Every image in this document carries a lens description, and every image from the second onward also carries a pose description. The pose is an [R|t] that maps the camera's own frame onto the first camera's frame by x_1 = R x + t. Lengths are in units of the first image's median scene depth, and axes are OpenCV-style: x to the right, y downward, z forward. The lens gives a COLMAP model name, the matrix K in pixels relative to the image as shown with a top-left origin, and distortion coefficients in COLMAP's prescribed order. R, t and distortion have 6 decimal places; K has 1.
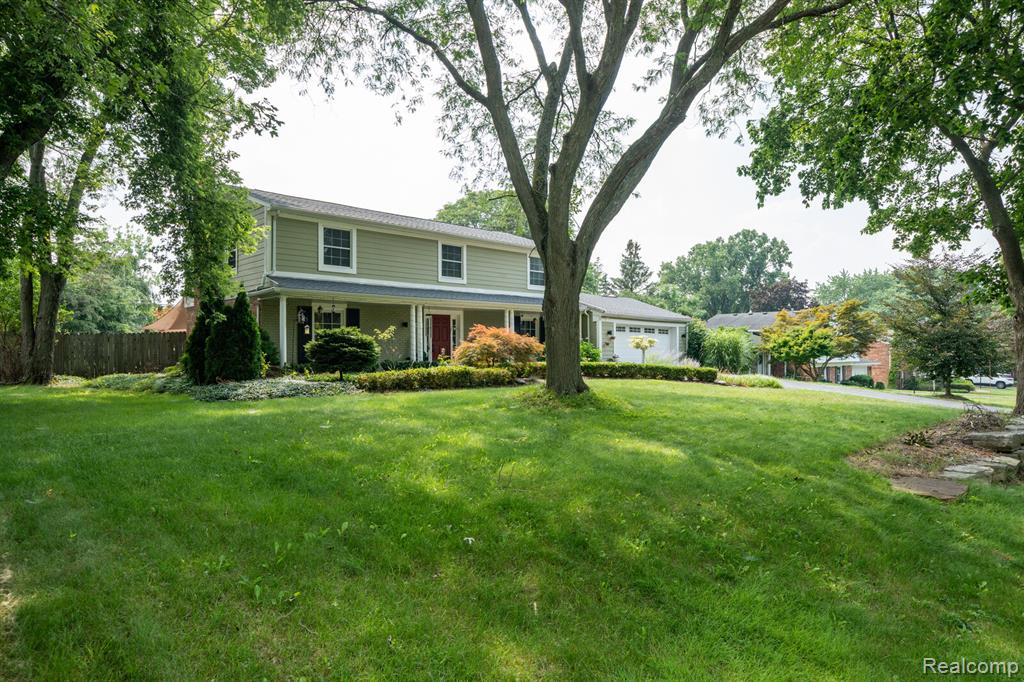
lens RADIAL K [[634.7, 0, 511.9], [0, 634.7, 344.5], [0, 0, 1]] dist [-0.002054, -0.000145]
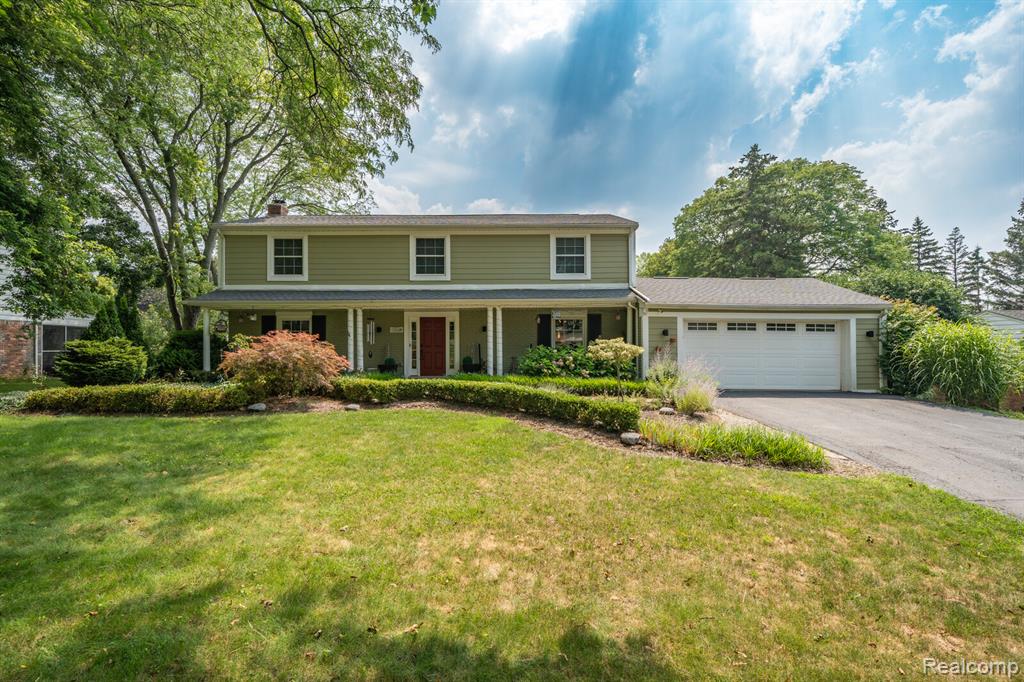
lens RADIAL K [[569.6, 0, 513.3], [0, 569.6, 364.9], [0, 0, 1]] dist [-0.017038, -0.001304]
pose [[0.724642, 0.011164, -0.689035, 0.465909], [0.006277, 0.999720, 0.022799, 0.001826], [0.689097, -0.020846, 0.724370, 0.443609]]
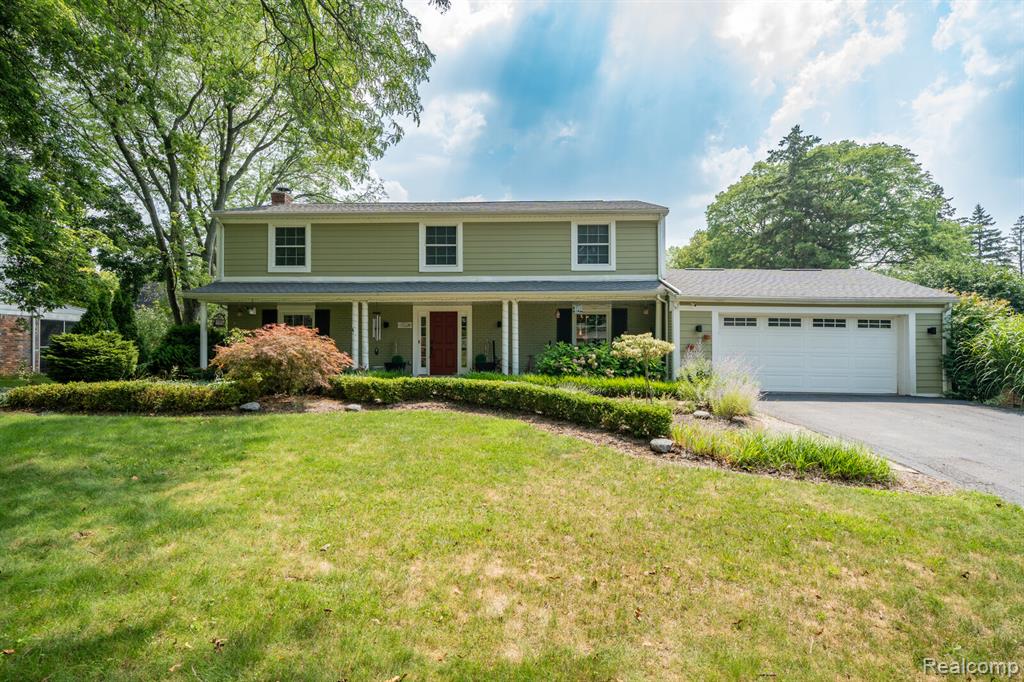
lens RADIAL K [[607.2, 0, 502.8], [0, 607.2, 363.8], [0, 0, 1]] dist [-0.015135, -0.000242]
pose [[0.691268, 0.013931, -0.722464, 0.457391], [0.001635, 0.999781, 0.020843, 0.003739], [0.722597, -0.015589, 0.691094, 0.454265]]
